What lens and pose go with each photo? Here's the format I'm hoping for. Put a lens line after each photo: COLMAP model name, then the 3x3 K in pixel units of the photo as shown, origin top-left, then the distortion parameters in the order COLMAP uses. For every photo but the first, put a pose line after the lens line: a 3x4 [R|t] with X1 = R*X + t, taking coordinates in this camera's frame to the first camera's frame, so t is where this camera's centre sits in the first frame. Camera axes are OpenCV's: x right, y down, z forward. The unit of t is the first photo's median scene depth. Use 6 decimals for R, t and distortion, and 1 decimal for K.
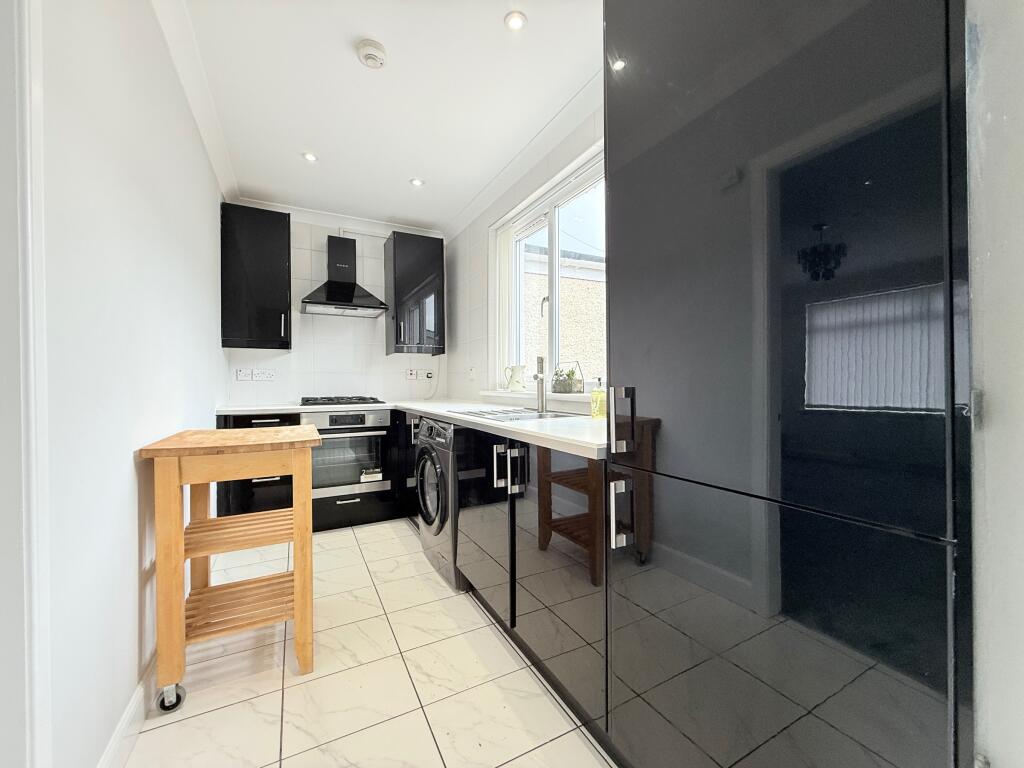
lens RADIAL K [[411.2, 0, 512.0], [0, 411.2, 384.0], [0, 0, 1]] dist [-0.001251, -0.000095]
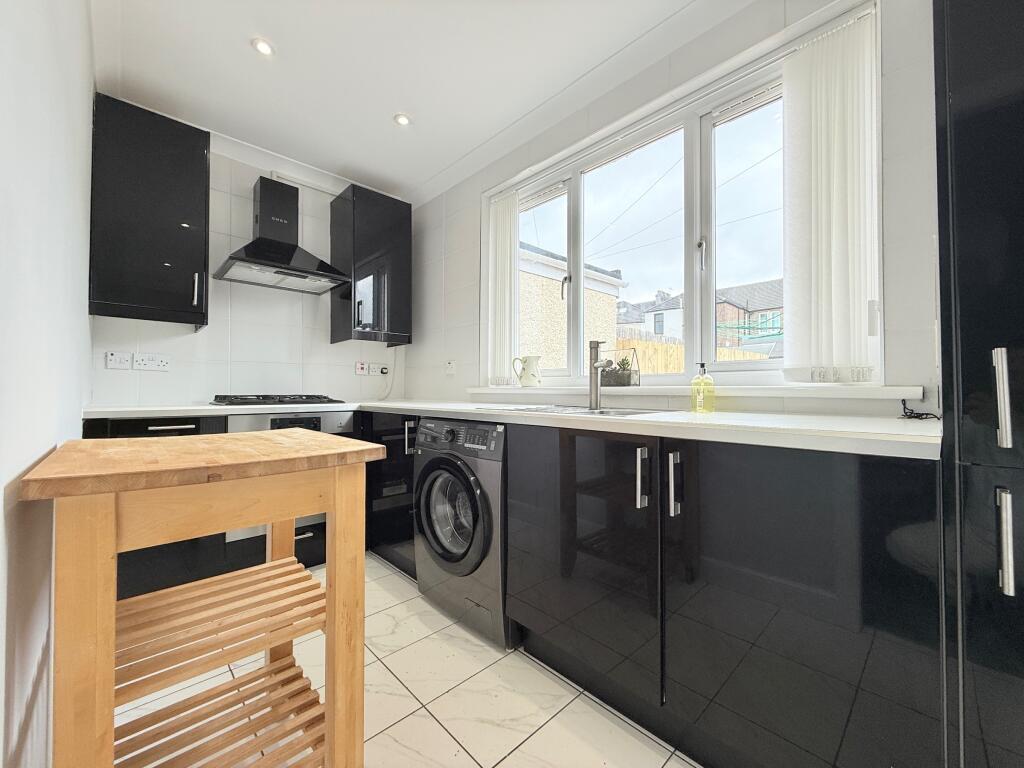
lens RADIAL K [[409.7, 0, 512.0], [0, 409.7, 384.0], [0, 0, 1]] dist [0.003938, 0.000309]
pose [[0.962925, 0.012368, 0.269485, -0.231891], [-0.006953, 0.999755, -0.021037, 0.027916], [-0.269679, 0.018383, 0.962775, 0.195671]]
